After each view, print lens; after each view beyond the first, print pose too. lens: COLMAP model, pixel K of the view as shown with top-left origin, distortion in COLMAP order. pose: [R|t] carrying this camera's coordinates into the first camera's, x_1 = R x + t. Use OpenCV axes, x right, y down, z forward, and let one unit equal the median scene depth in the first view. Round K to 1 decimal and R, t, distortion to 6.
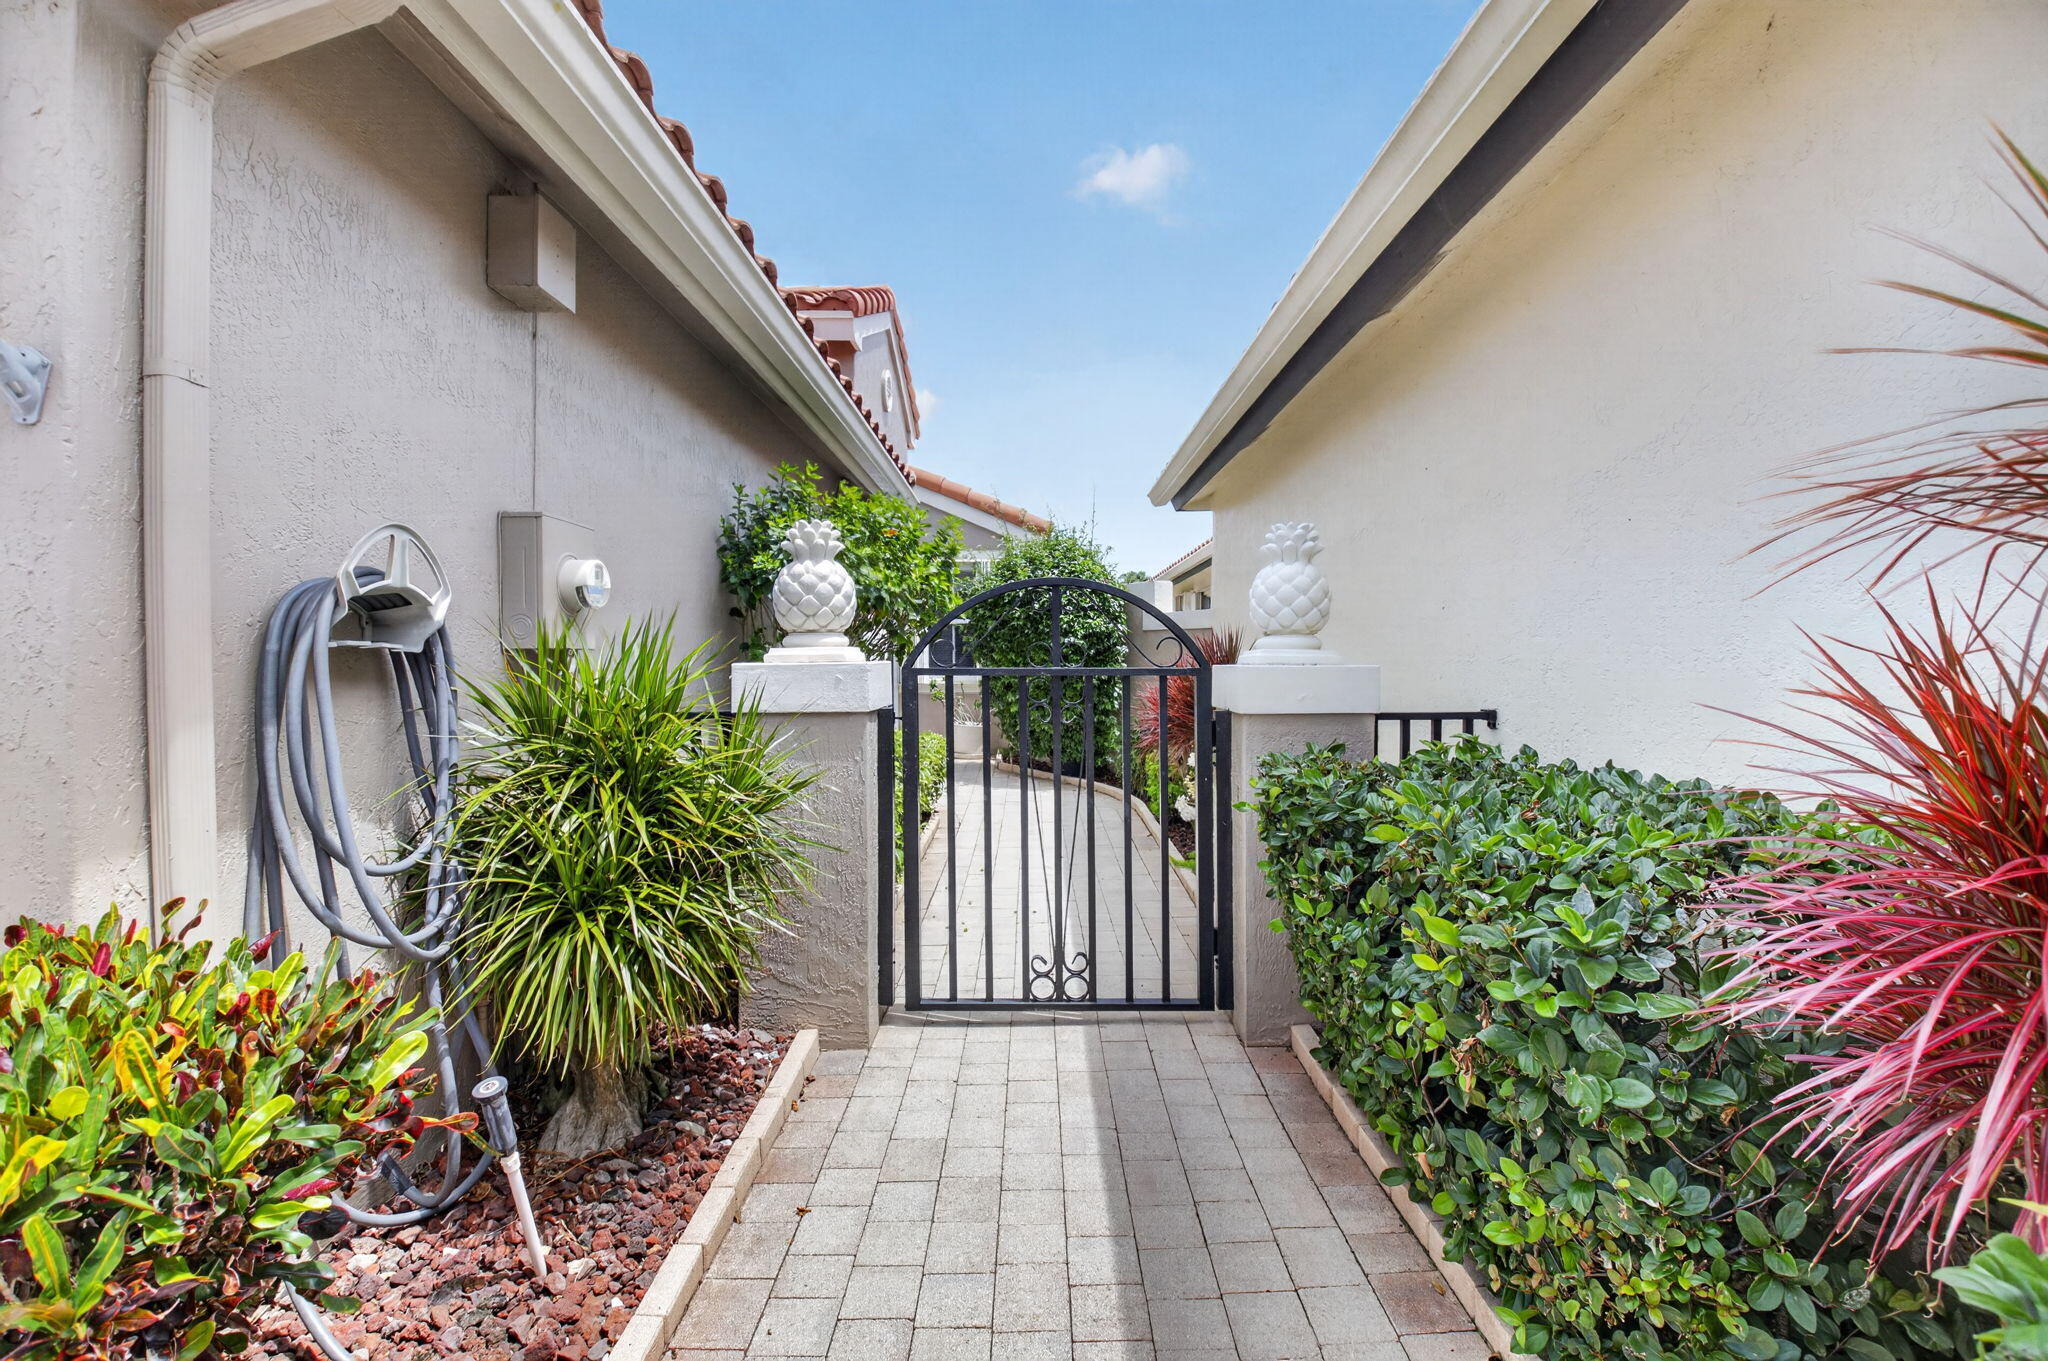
lens RADIAL K [[881.3, 0, 1023.1], [0, 881.3, 670.4], [0, 0, 1]] dist [0.000105, -0.018119]
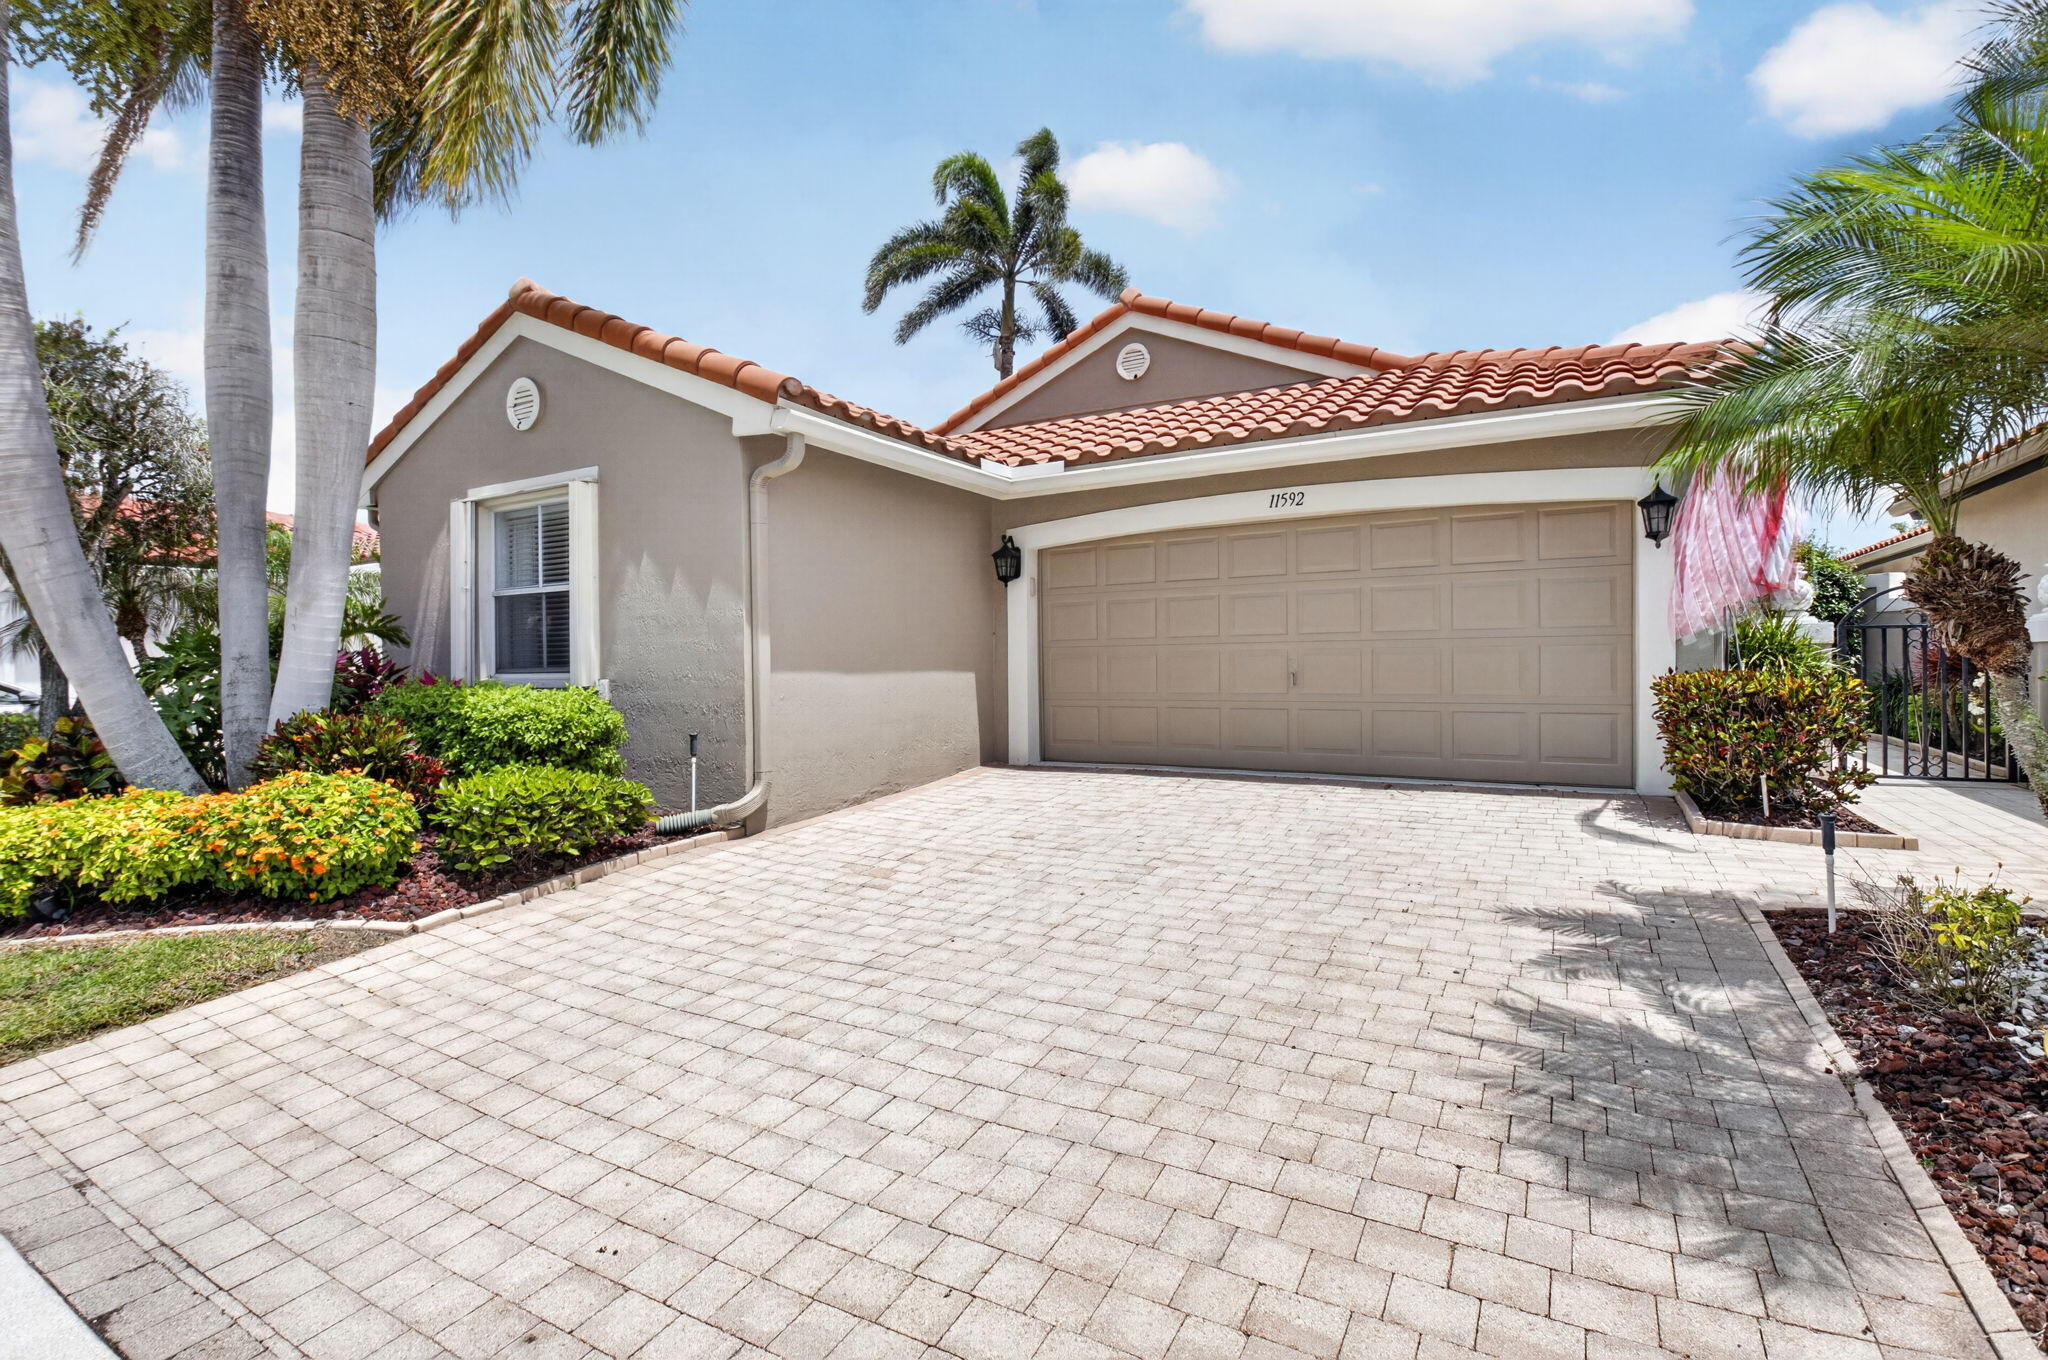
lens RADIAL K [[919.3, 0, 1053.2], [0, 919.3, 672.1], [0, 0, 1]] dist [-0.001096, -0.014070]
pose [[0.882328, -0.000691, -0.470635, -0.803443], [0.000452, 1.000000, -0.000622, 0.116144], [0.470635, 0.000336, 0.882328, -1.983806]]
